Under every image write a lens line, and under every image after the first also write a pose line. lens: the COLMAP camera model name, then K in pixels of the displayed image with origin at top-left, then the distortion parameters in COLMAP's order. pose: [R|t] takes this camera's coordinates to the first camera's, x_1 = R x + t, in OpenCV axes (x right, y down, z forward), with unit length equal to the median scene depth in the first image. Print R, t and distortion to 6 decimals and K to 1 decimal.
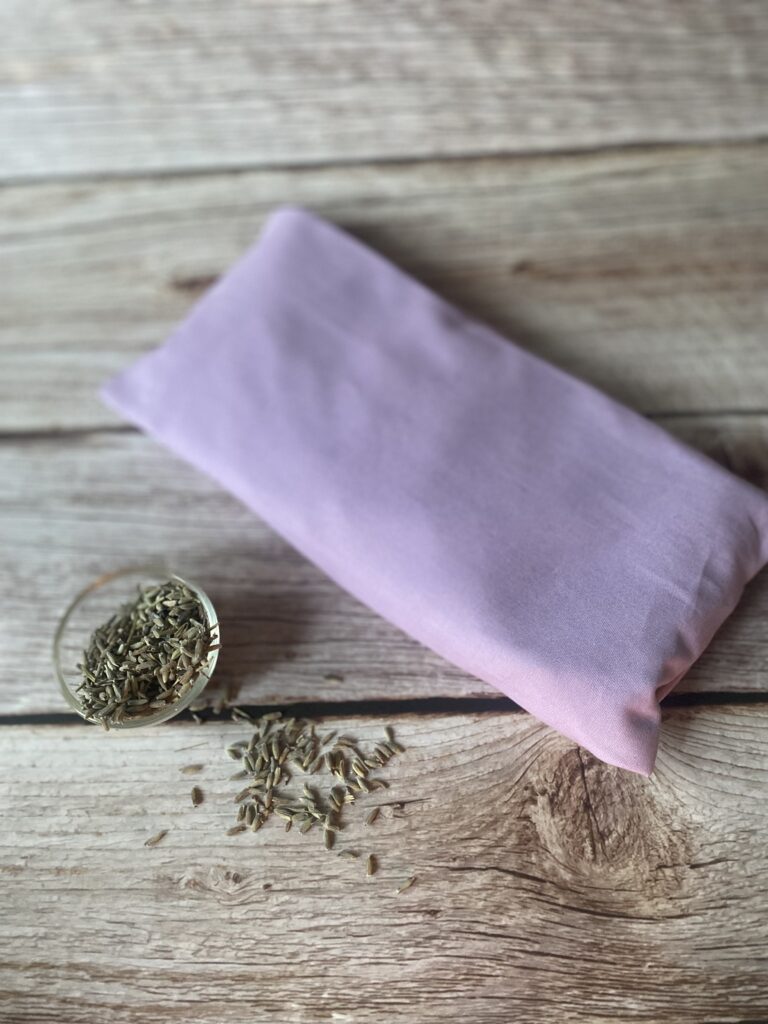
lens RADIAL K [[791.0, 0, 378.4], [0, 791.0, 513.5], [0, 0, 1]] dist [-0.011342, 0.010595]
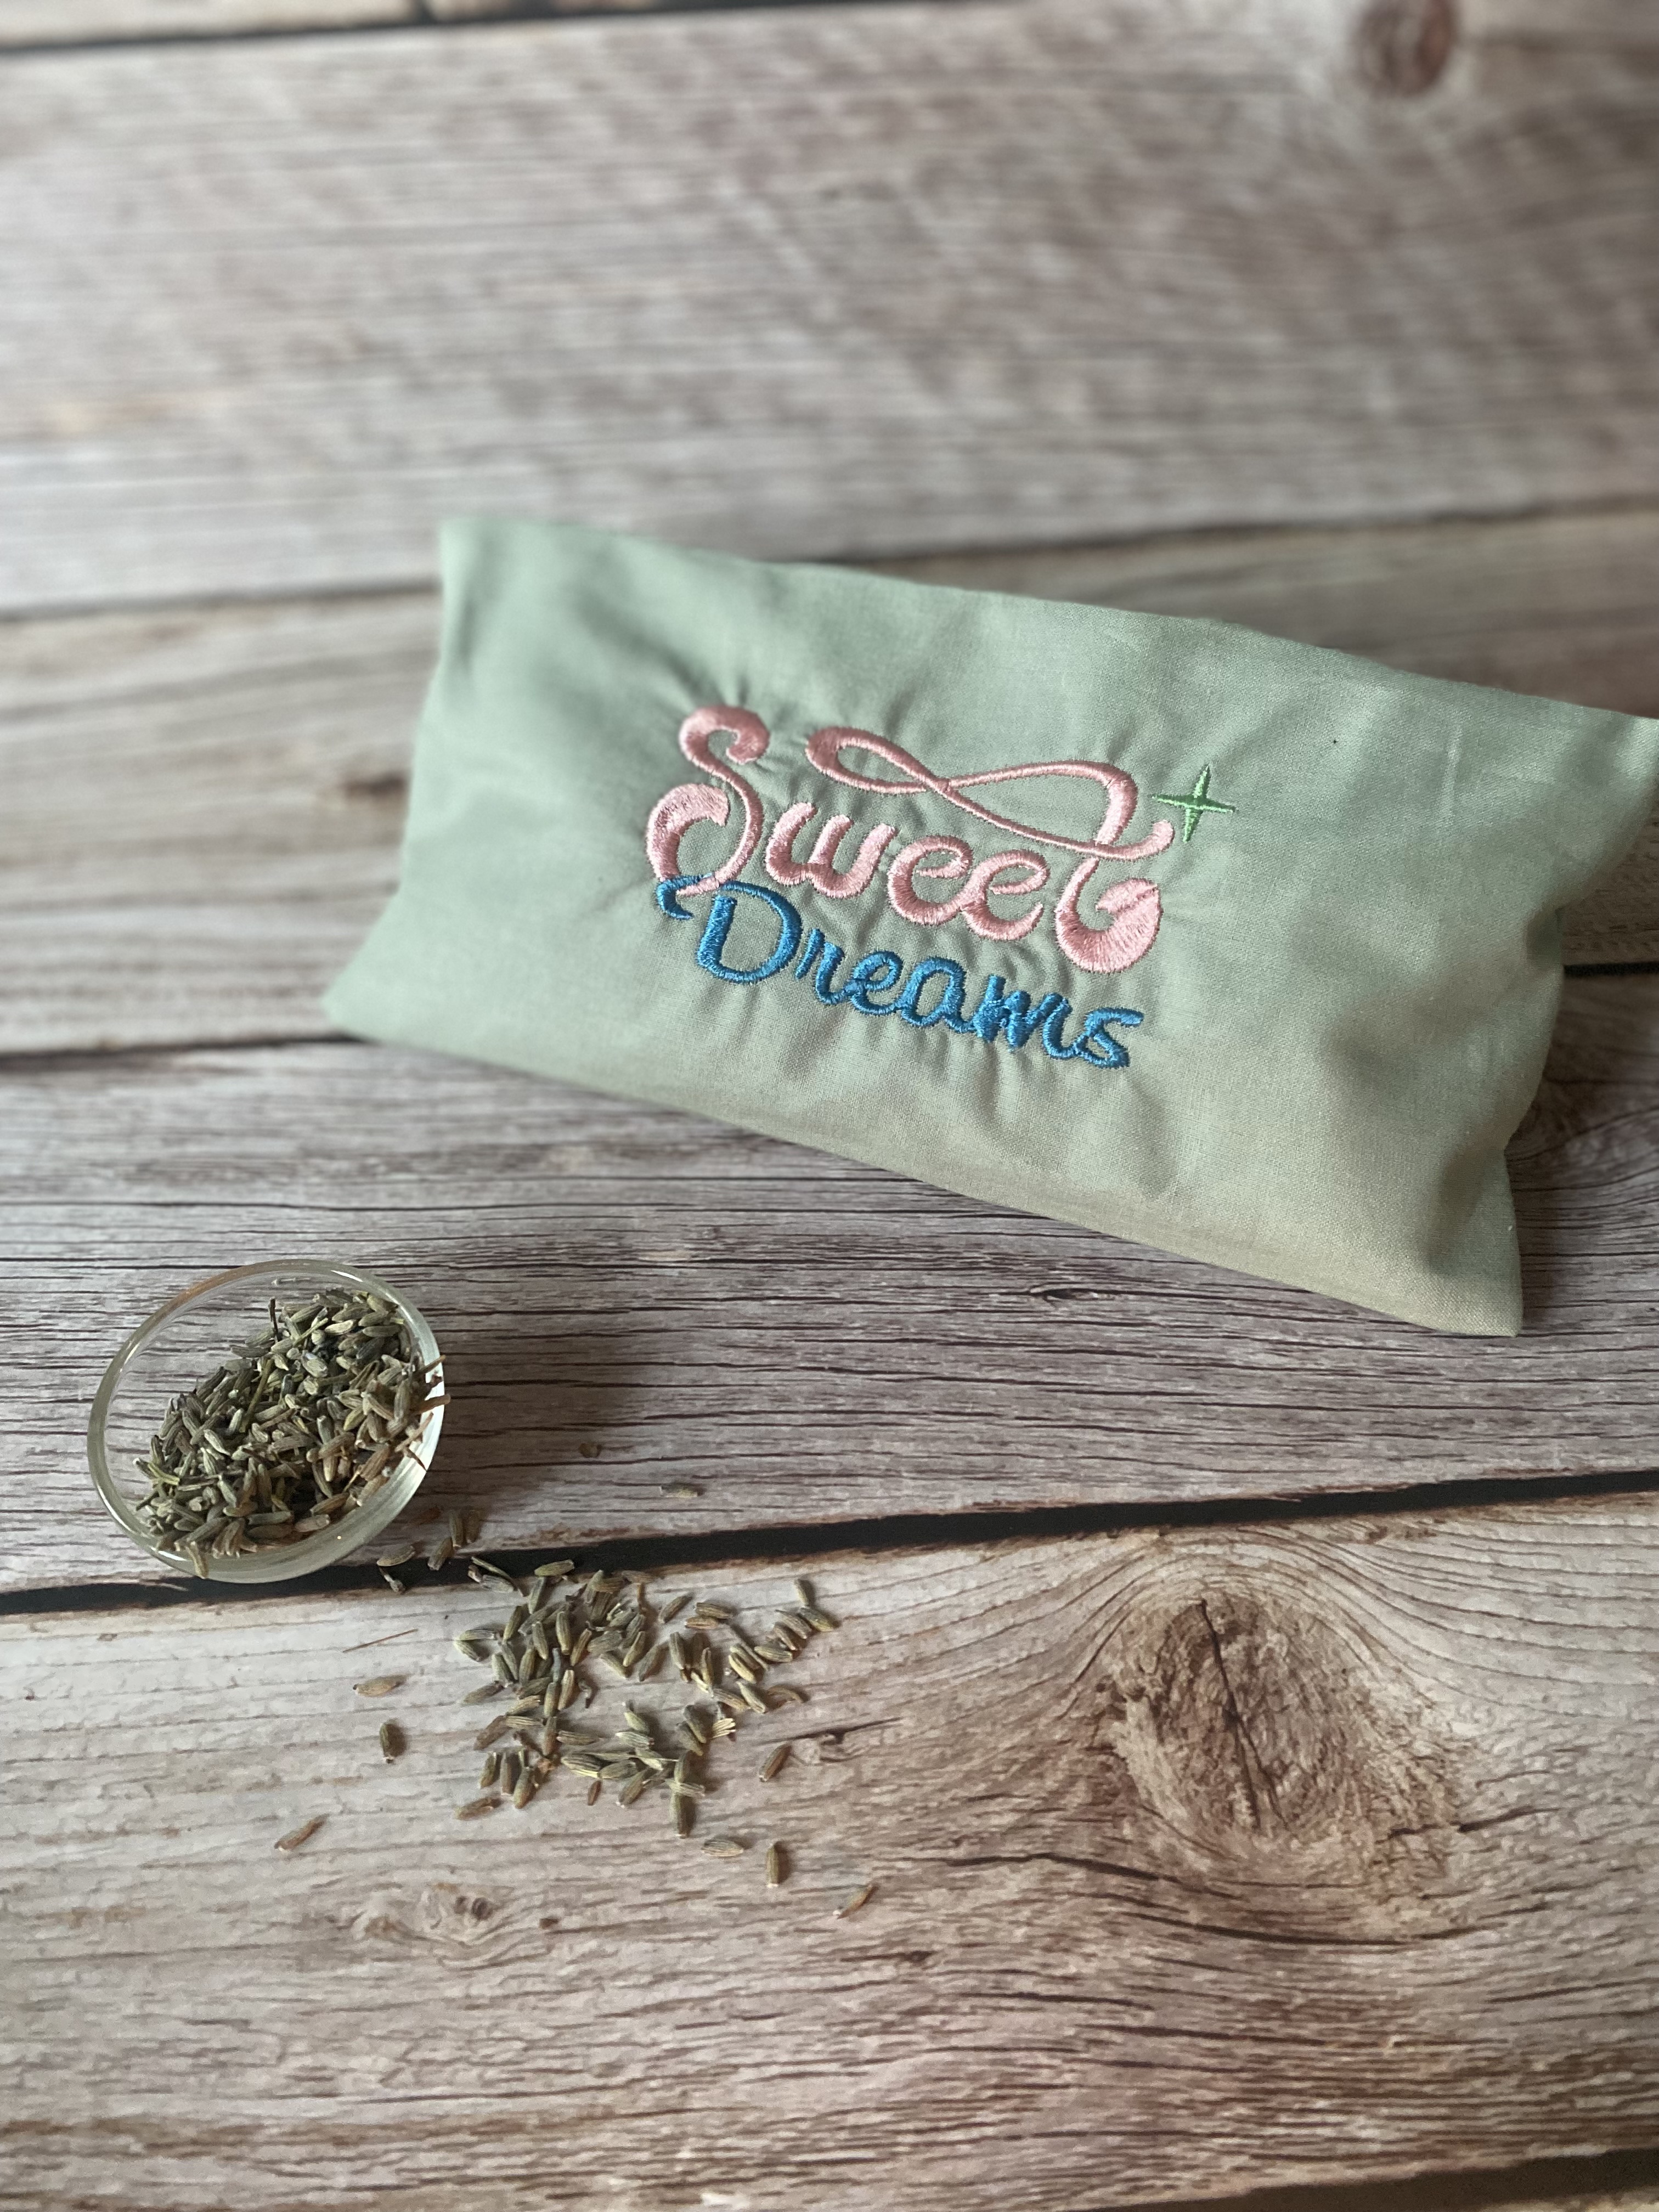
lens RADIAL K [[1708.6, 0, 828.2], [0, 1708.6, 1116.5], [0, 0, 1]] dist [-0.011342, 0.010595]
pose [[0.998155, -0.029795, 0.052907, -0.018045], [0.040796, 0.974440, -0.220913, 0.230189], [-0.044973, 0.222664, 0.973857, -0.057229]]
